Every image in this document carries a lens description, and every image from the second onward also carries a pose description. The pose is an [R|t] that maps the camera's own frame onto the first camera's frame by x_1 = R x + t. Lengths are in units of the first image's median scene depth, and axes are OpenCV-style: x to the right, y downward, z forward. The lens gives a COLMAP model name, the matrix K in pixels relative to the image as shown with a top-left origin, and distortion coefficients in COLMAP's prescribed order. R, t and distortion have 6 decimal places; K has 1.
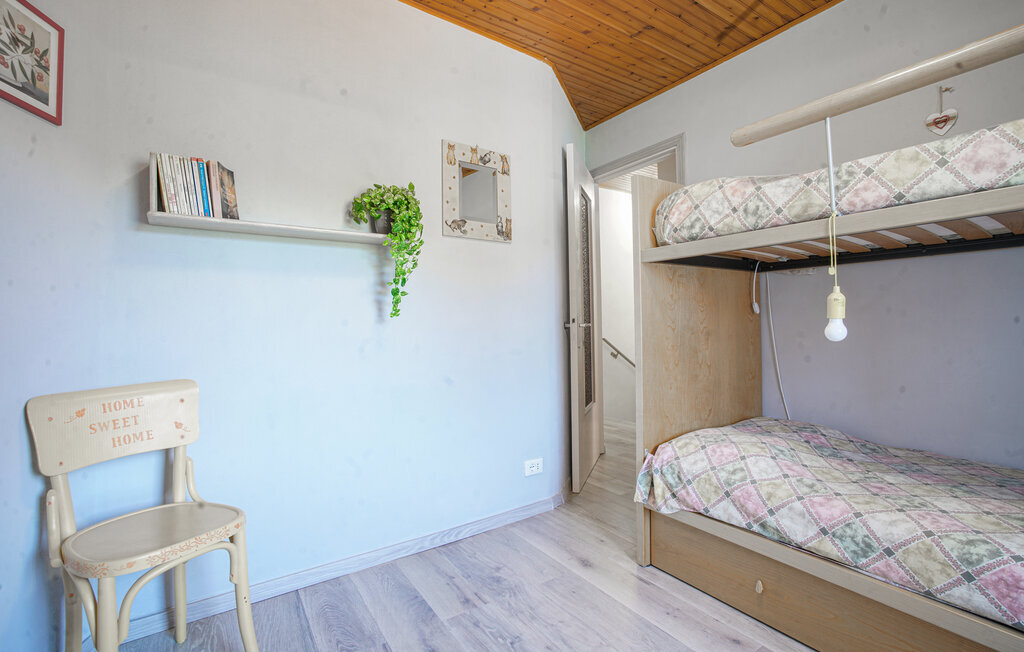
lens RADIAL K [[462.1, 0, 499.0], [0, 462.1, 320.3], [0, 0, 1]] dist [-0.033833, 0.015772]
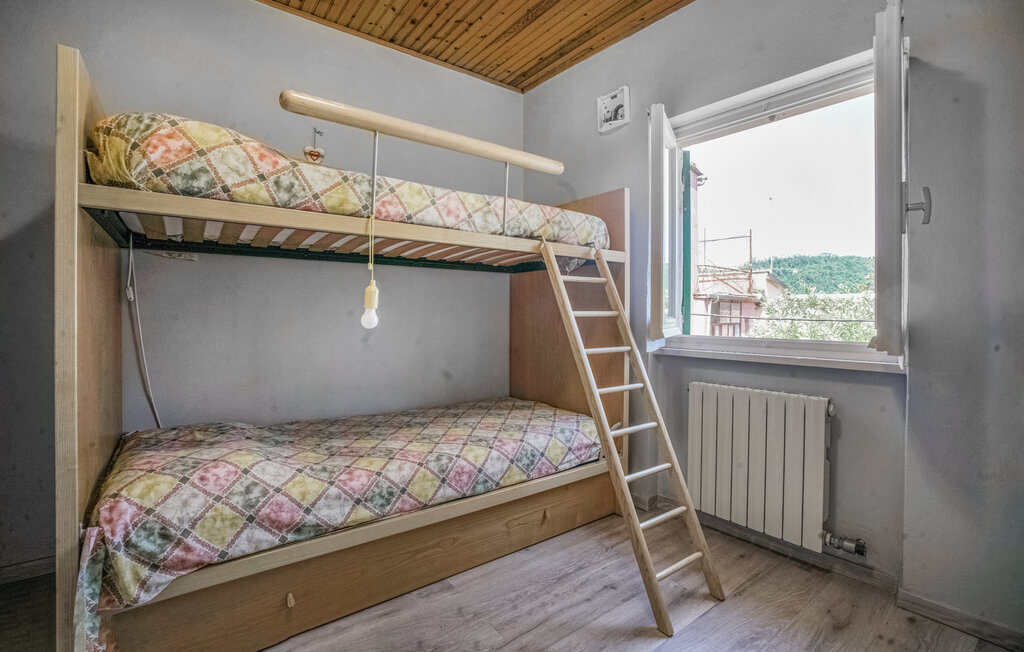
lens RADIAL K [[462.1, 0, 499.0], [0, 462.1, 320.3], [0, 0, 1]] dist [-0.033833, 0.015772]
pose [[-0.048796, 0.003016, 0.998804, -0.366750], [-0.009010, 0.999953, -0.003459, 0.022607], [-0.998768, -0.009168, -0.048767, 0.634699]]
